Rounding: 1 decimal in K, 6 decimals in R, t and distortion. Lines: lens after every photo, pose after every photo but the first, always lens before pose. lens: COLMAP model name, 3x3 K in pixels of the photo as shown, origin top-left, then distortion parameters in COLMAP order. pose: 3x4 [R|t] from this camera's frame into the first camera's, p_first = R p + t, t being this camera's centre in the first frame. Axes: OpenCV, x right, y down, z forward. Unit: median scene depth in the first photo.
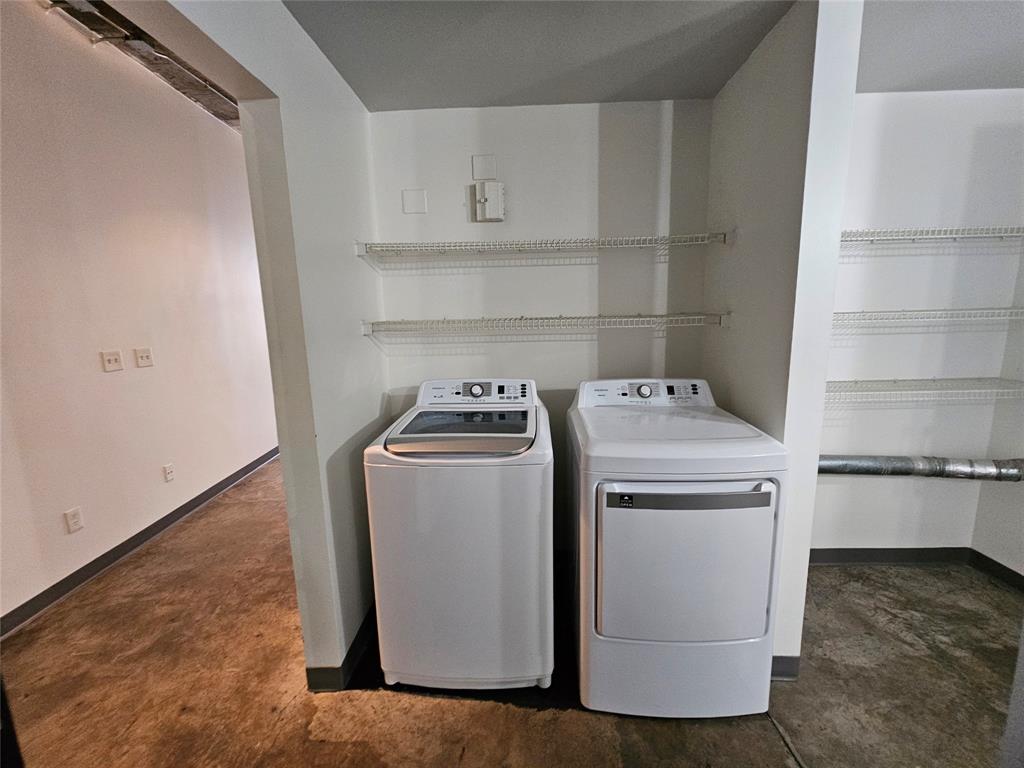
lens RADIAL K [[417.7, 0, 517.4], [0, 417.7, 381.3], [0, 0, 1]] dist [0.001522, -0.000023]
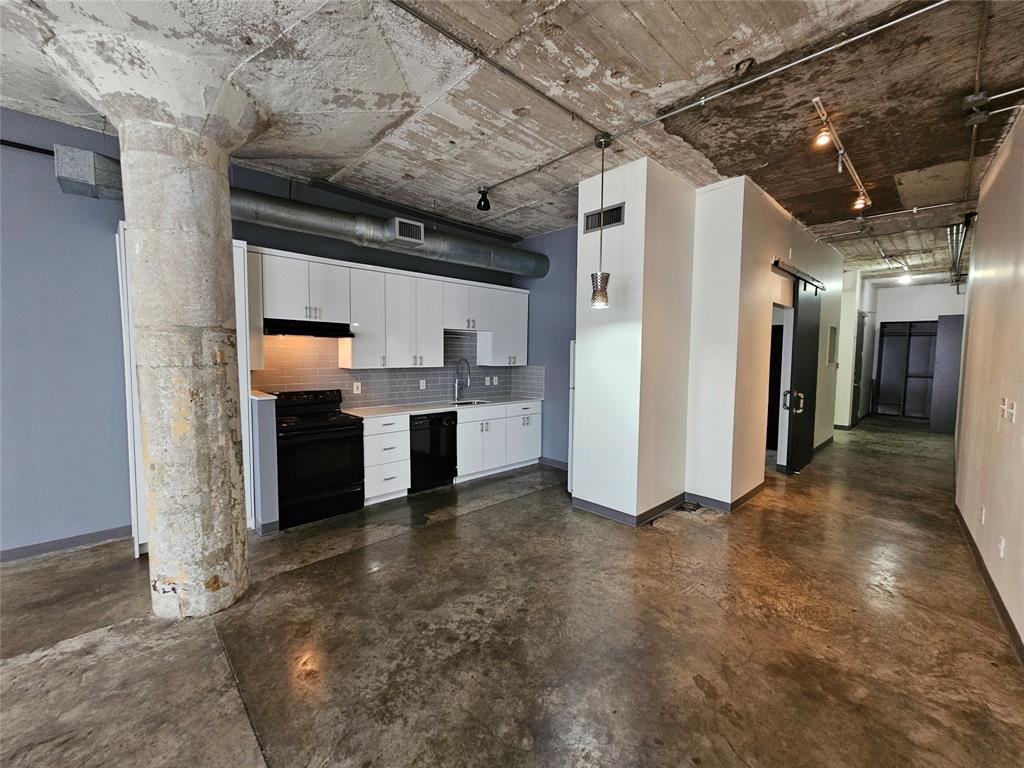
lens RADIAL K [[419.6, 0, 516.7], [0, 419.6, 380.6], [0, 0, 1]] dist [-0.000749, 0.000314]
pose [[-0.706469, -0.030642, 0.707080, -0.713504], [0.125591, 0.977779, 0.167856, -0.377278], [-0.696512, 0.207388, -0.686922, 2.166543]]
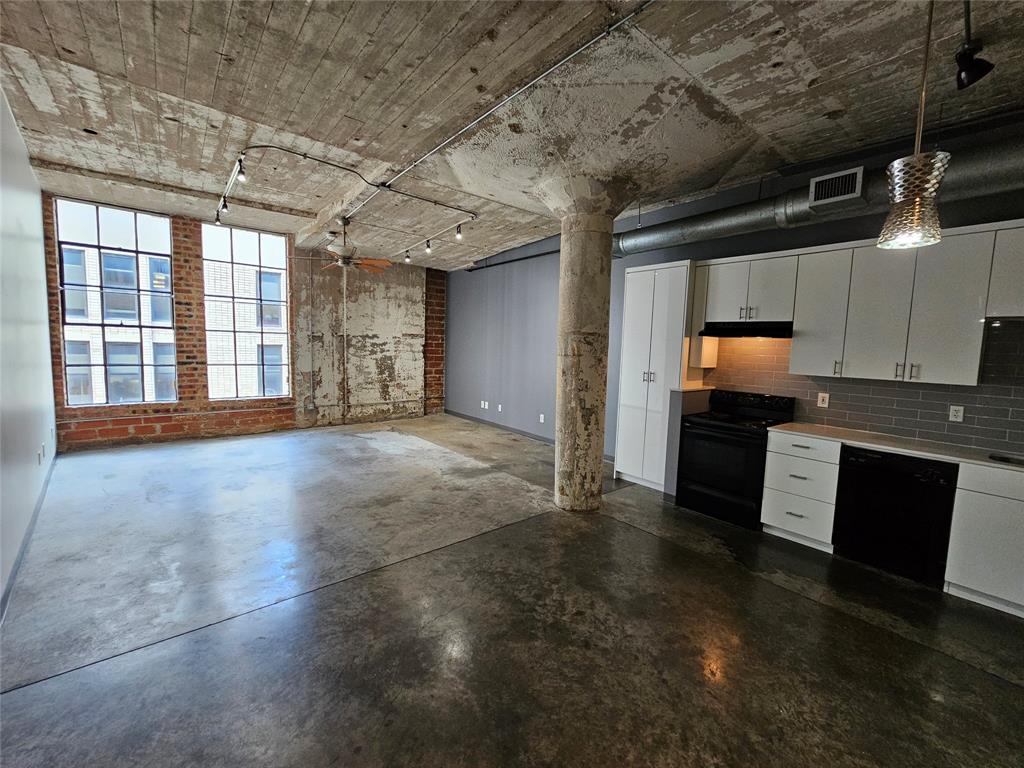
lens RADIAL K [[417.7, 0, 517.4], [0, 417.7, 381.3], [0, 0, 1]] dist [0.001522, -0.000023]
pose [[0.751797, -0.009477, 0.659327, -0.704938], [0.061201, 0.996584, -0.055459, -0.209333], [-0.656549, 0.082045, 0.749808, 1.193426]]
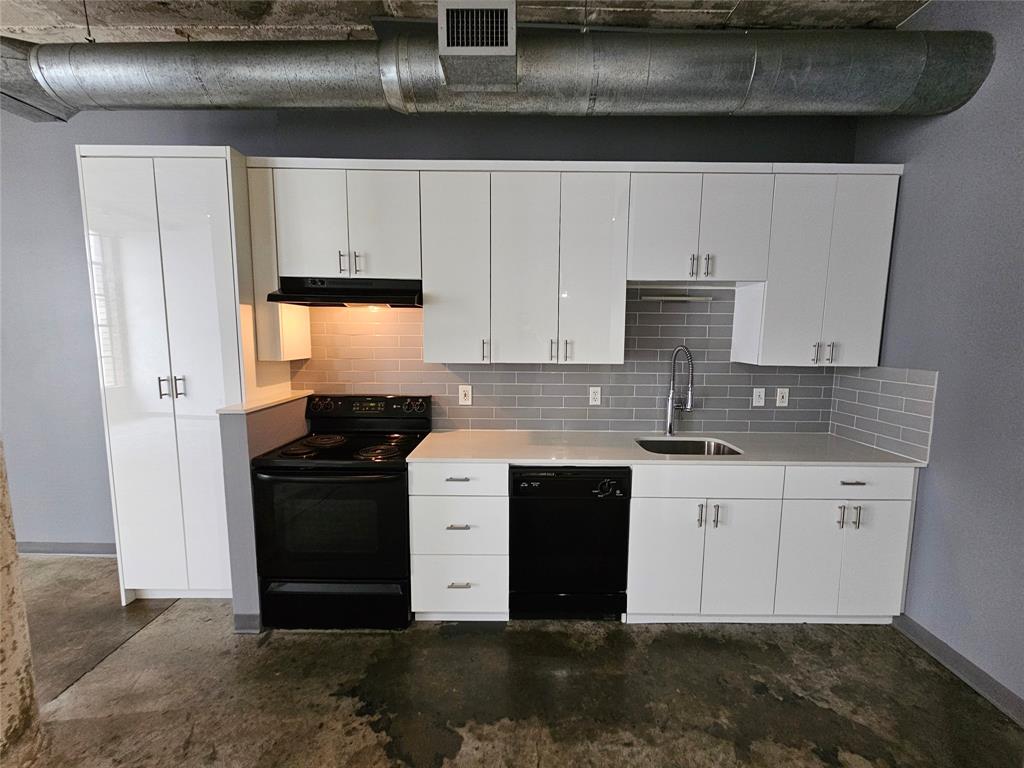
lens RADIAL K [[419.6, 0, 516.7], [0, 419.6, 380.6], [0, 0, 1]] dist [-0.000749, 0.000314]
pose [[-0.024759, -0.089042, 0.995720, -0.099364], [0.161310, 0.982617, 0.091881, -0.260786], [-0.986593, 0.162895, -0.009965, 1.425077]]
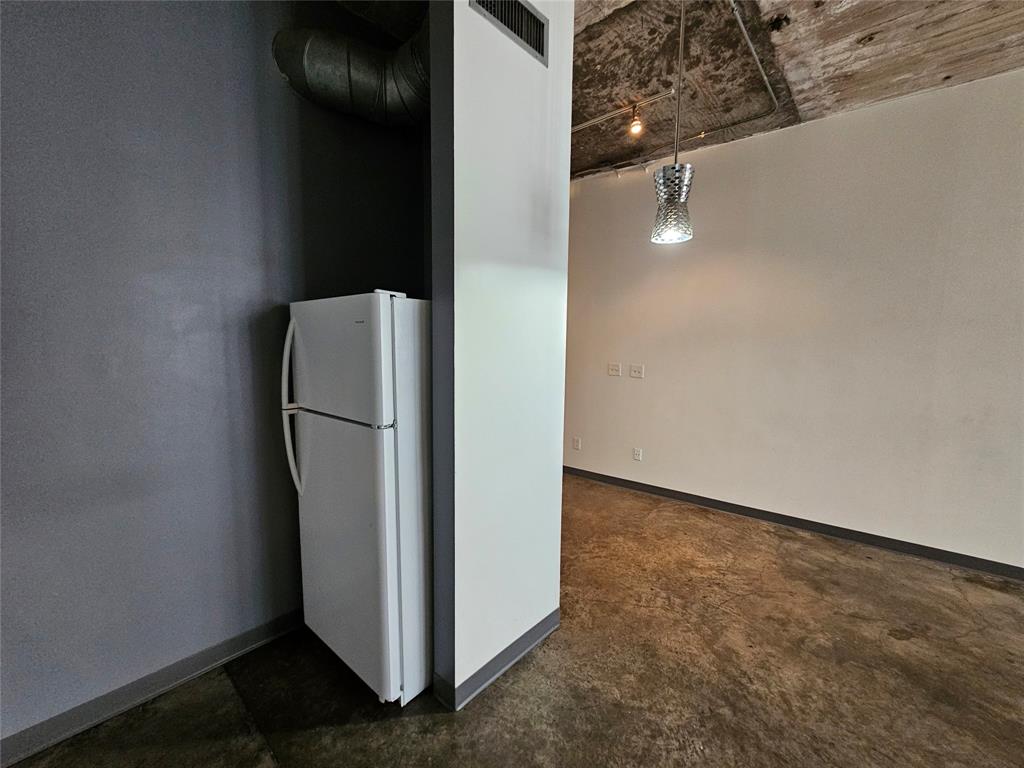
lens RADIAL K [[417.7, 0, 517.4], [0, 417.7, 381.3], [0, 0, 1]] dist [0.001522, -0.000023]
pose [[-0.651609, 0.089511, -0.753256, 0.450093], [-0.124458, 0.966941, 0.222566, -0.273607], [0.748276, 0.238775, -0.618927, 1.470621]]
